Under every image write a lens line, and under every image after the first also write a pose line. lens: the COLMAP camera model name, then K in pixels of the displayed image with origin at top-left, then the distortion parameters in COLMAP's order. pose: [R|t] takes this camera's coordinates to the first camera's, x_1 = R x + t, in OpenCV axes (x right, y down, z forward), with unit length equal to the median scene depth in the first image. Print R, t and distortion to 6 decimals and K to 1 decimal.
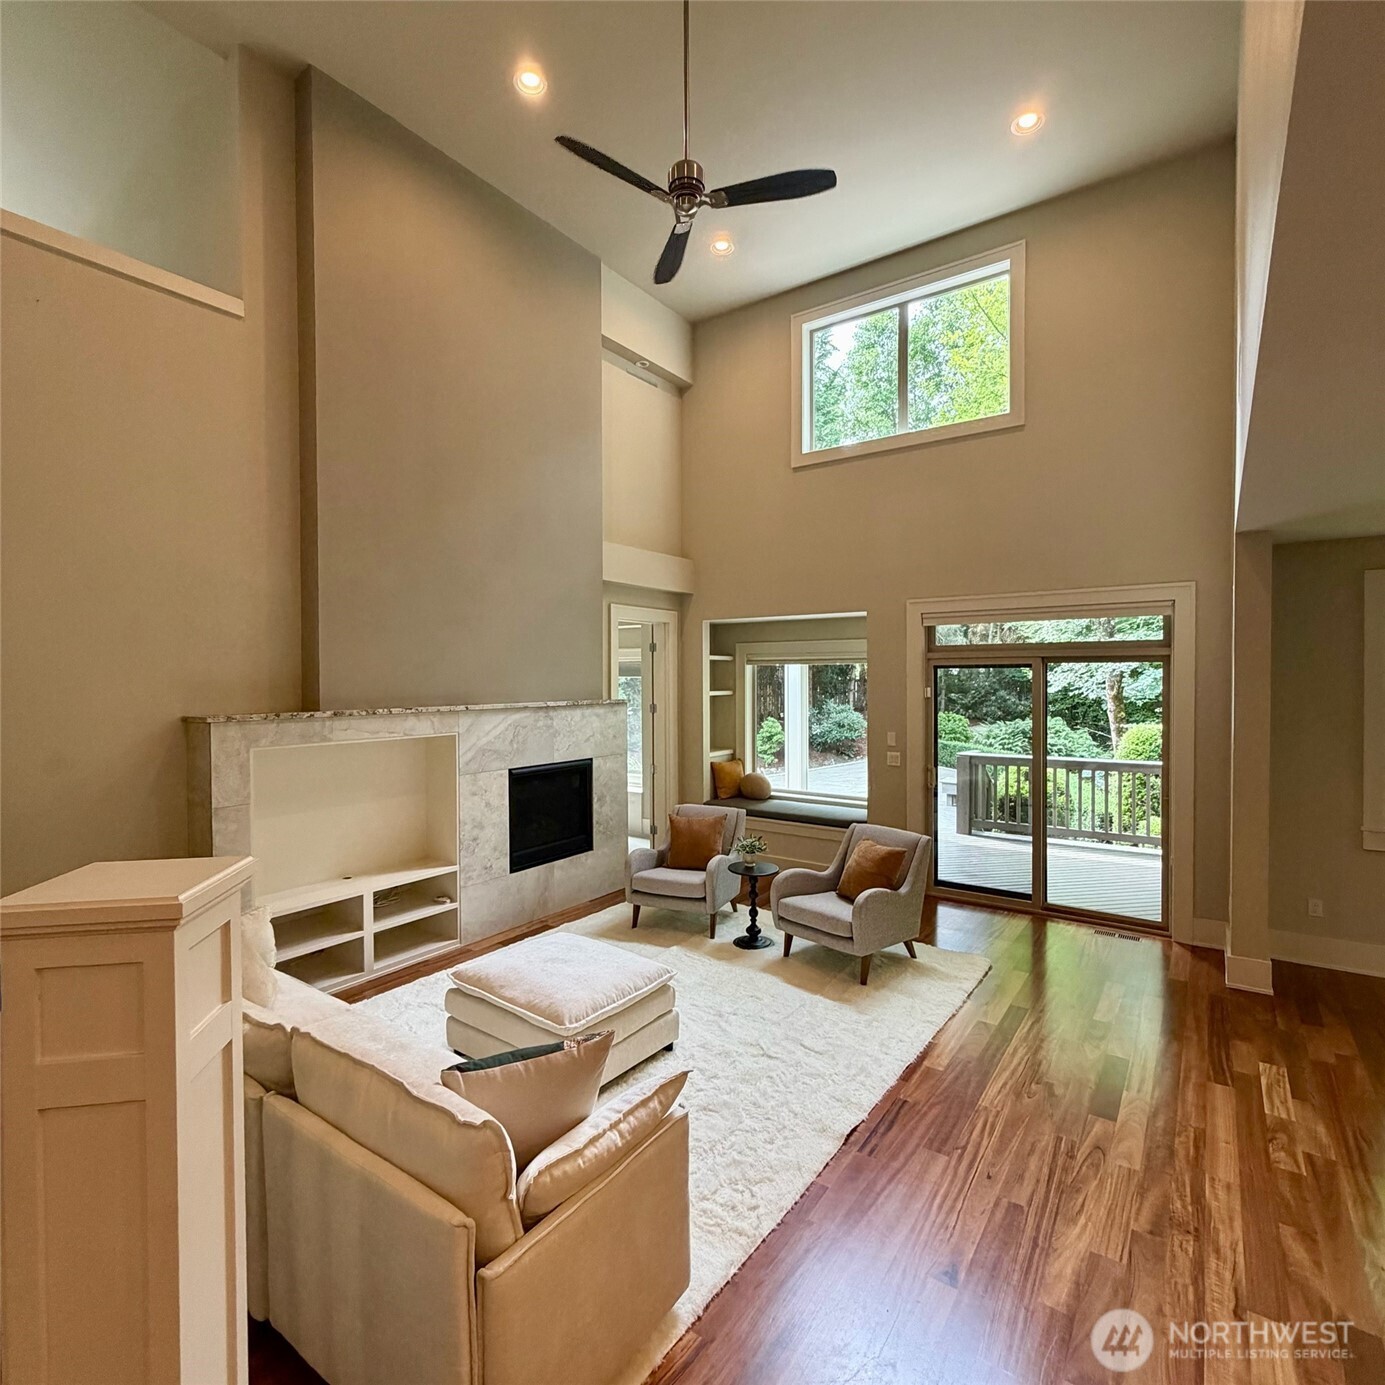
lens RADIAL K [[735.1, 0, 692.1], [0, 735.1, 691.4], [0, 0, 1]] dist [-0.003352, -0.000860]
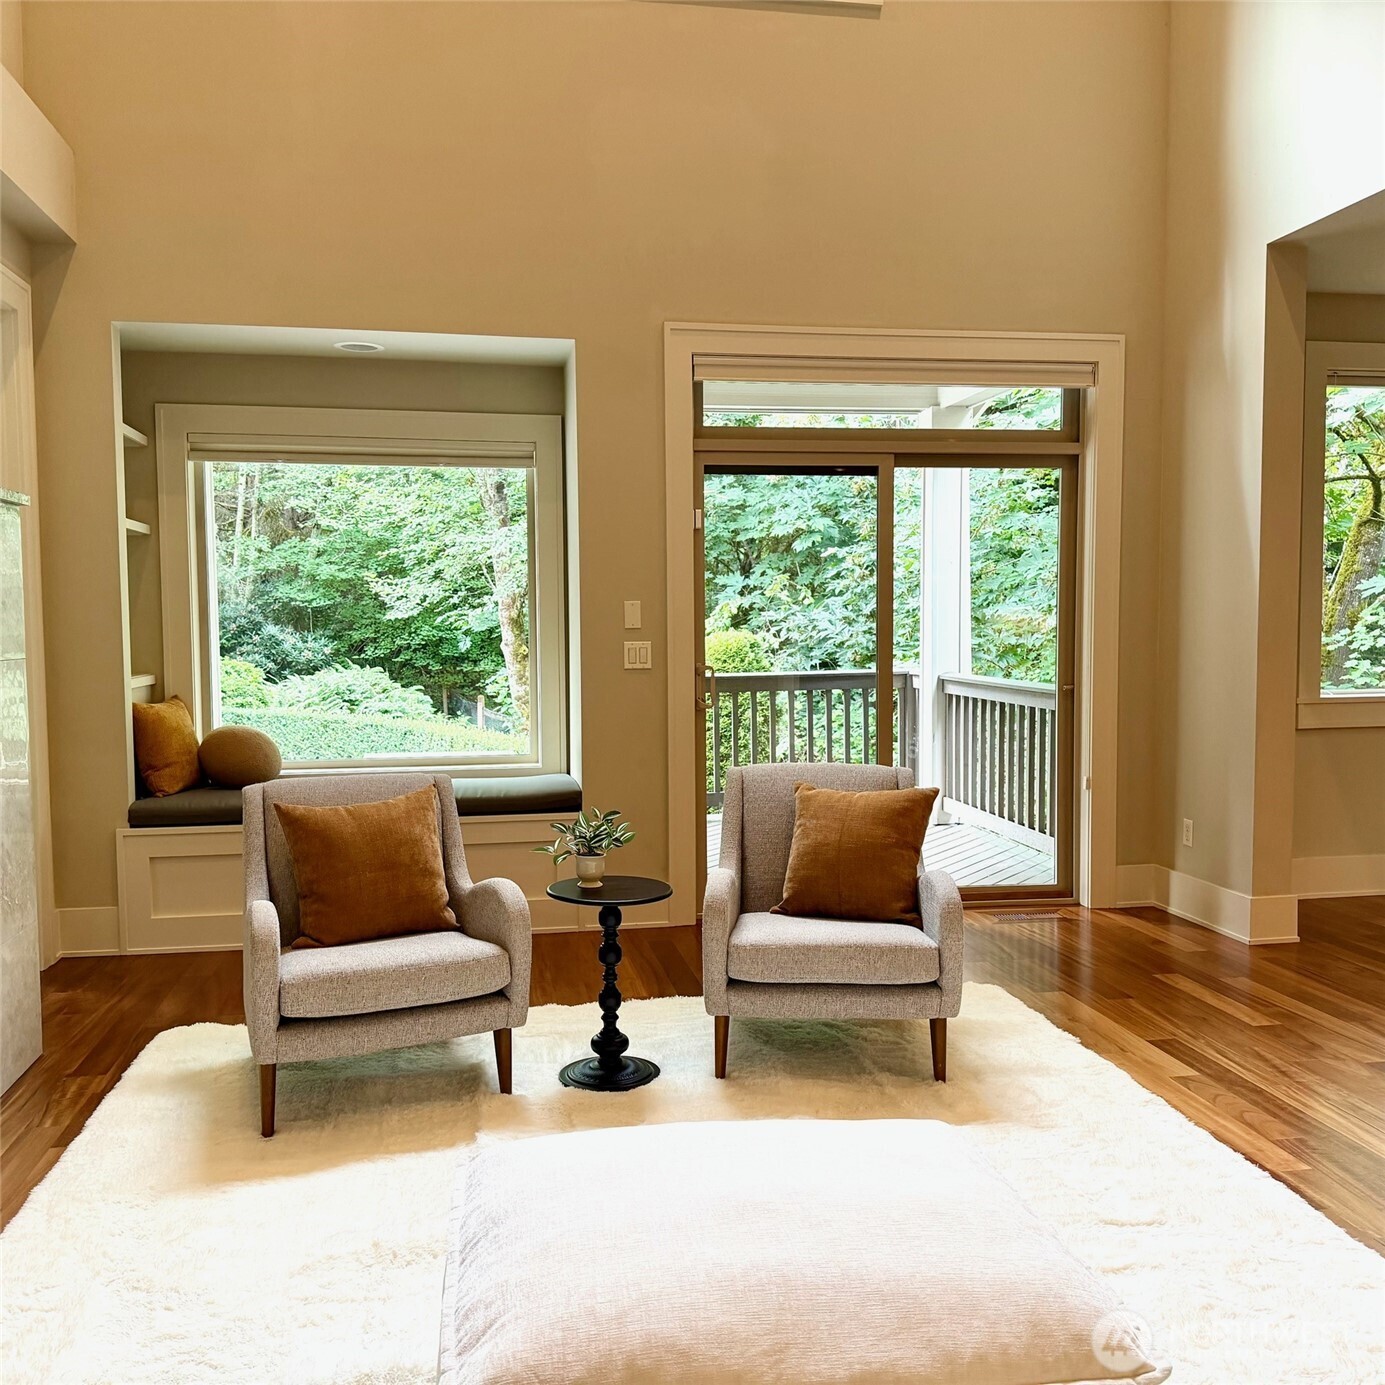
lens RADIAL K [[1322.8, 0, 693.5], [0, 1322.8, 693.3], [0, 0, 1]] dist [0.032844, 0.000000]
pose [[0.697711, -0.041263, 0.715190, -0.387661], [0.019983, 0.999072, 0.038147, 0.102986], [-0.716100, -0.012324, 0.697889, 0.448425]]
